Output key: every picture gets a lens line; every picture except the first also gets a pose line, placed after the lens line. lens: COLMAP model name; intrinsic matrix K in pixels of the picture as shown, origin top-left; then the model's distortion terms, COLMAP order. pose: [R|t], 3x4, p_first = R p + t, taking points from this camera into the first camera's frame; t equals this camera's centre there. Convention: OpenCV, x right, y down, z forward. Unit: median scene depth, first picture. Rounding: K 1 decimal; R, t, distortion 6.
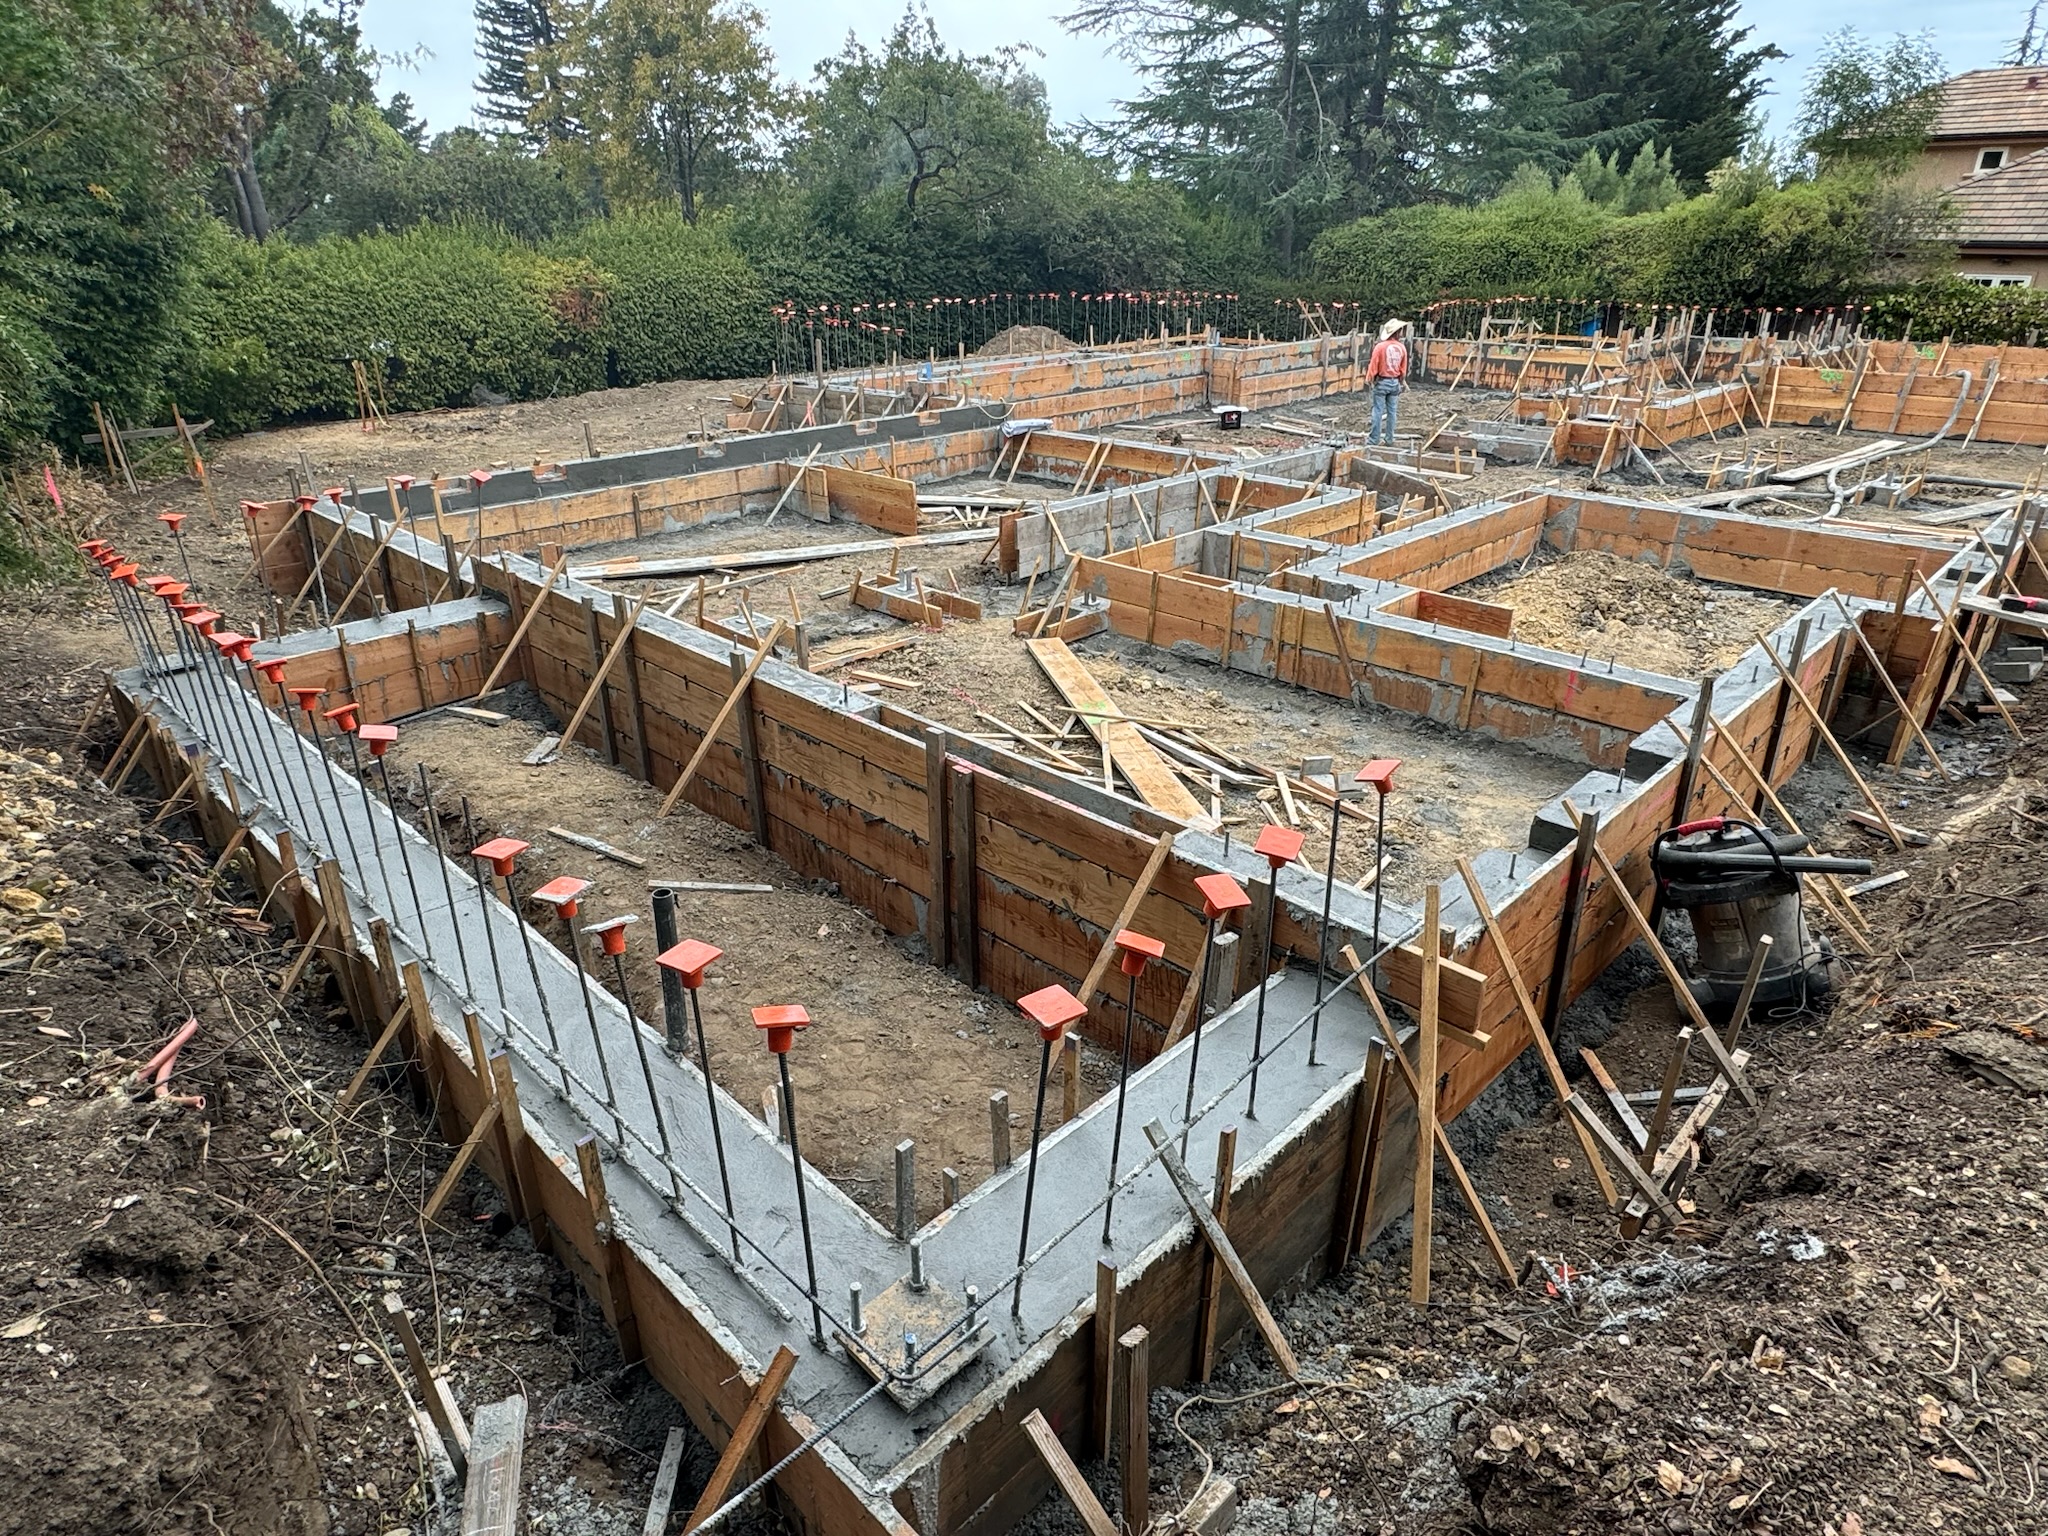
lens RADIAL K [[1186.4, 0, 1024.0], [0, 1186.4, 768.0], [0, 0, 1]] dist [-0.001762, -0.001120]
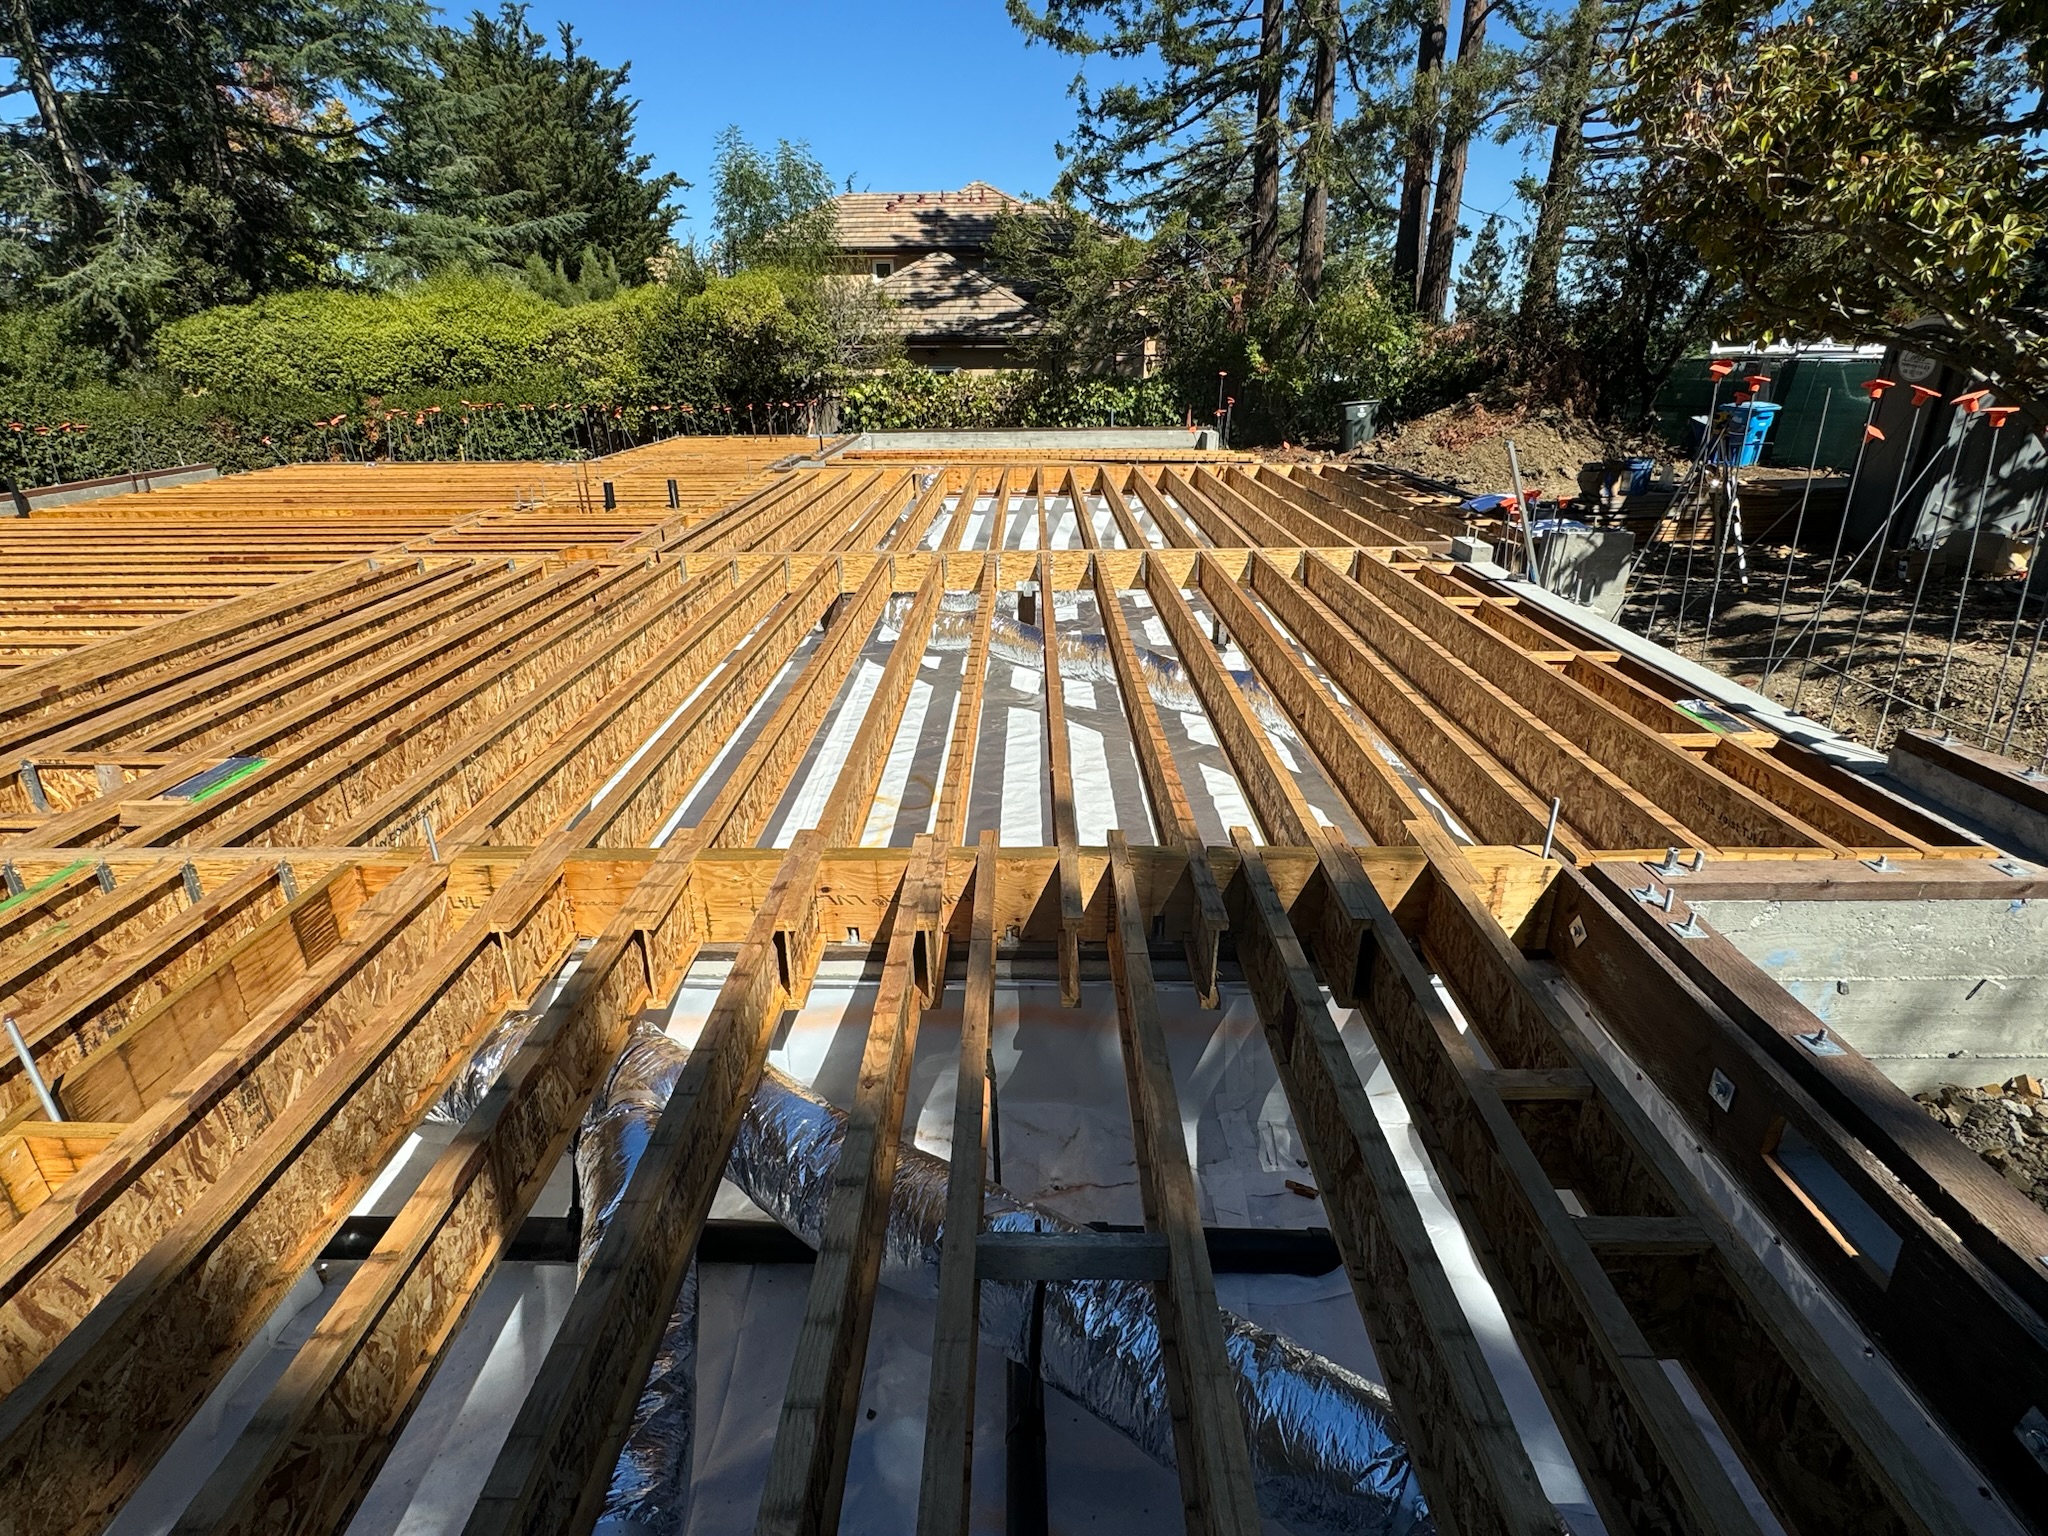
lens RADIAL K [[1052.5, 0, 1024.0], [0, 1052.5, 768.0], [0, 0, 1]] dist [-0.003455, -0.000986]
pose [[0.709117, -0.263795, 0.653885, 0.095201], [0.293249, 0.953704, 0.066731, -0.063264], [-0.641216, 0.144431, 0.753645, 0.163755]]
